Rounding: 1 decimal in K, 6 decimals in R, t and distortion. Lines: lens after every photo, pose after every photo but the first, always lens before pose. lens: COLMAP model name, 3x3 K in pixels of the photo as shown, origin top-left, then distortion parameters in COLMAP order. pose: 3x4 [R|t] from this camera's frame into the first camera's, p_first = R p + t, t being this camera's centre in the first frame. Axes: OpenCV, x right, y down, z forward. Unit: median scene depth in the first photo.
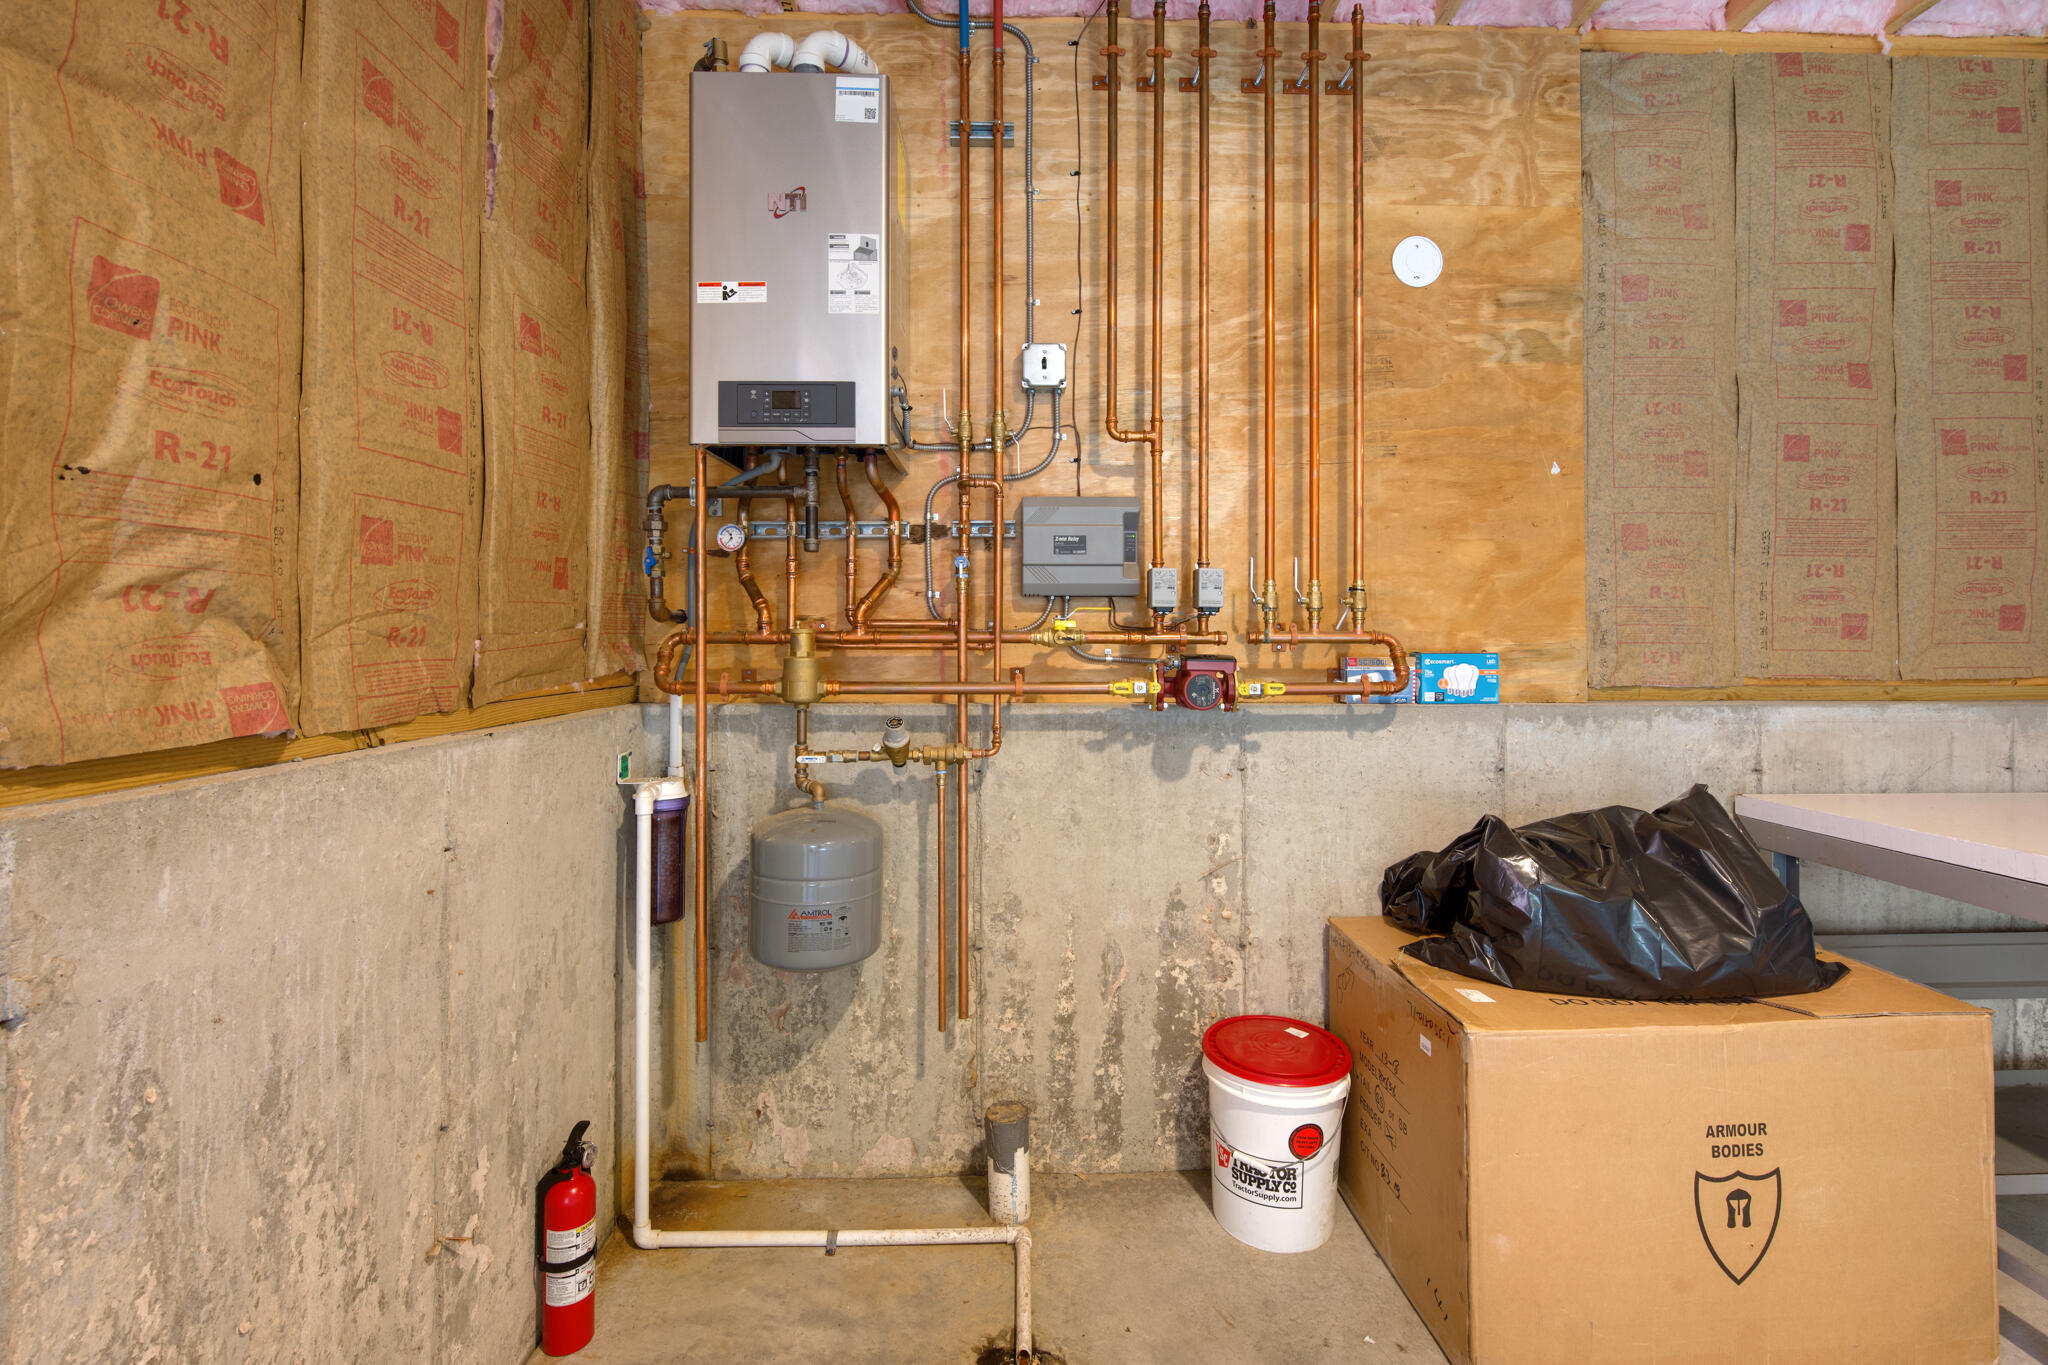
lens RADIAL K [[938.5, 0, 1028.2], [0, 938.5, 633.0], [0, 0, 1]] dist [0.001018, -0.000333]
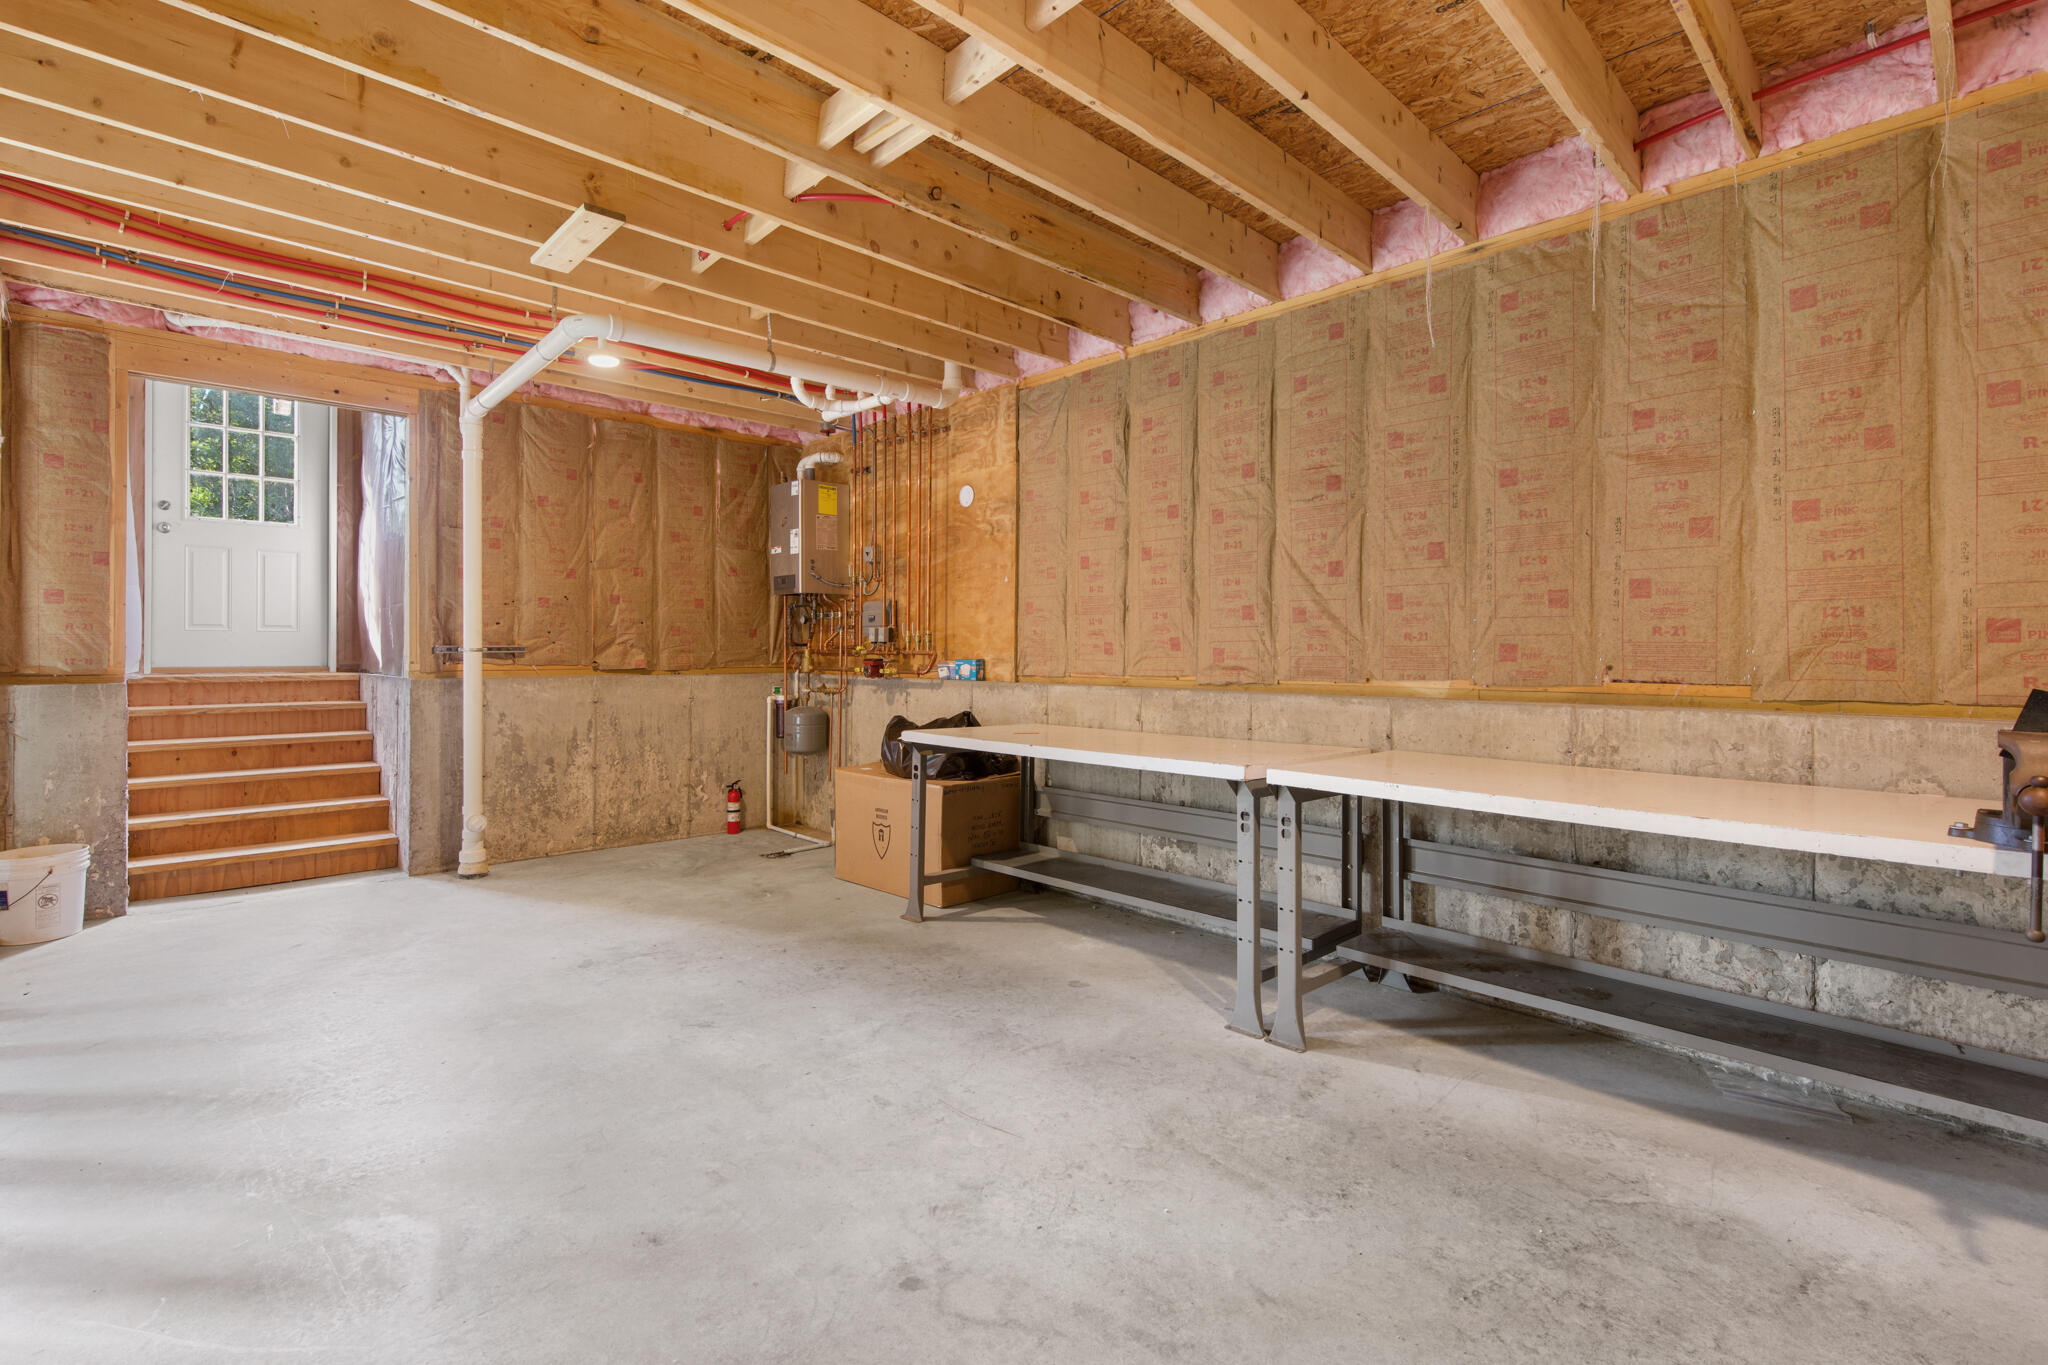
lens RADIAL K [[924.1, 0, 1025.7], [0, 924.1, 657.1], [0, 0, 1]] dist [0.000948, -0.000097]
pose [[0.670490, 0.009124, -0.741863, 3.062262], [-0.000761, 0.999932, 0.011610, -0.016188], [0.741919, -0.007220, 0.670451, -0.638633]]
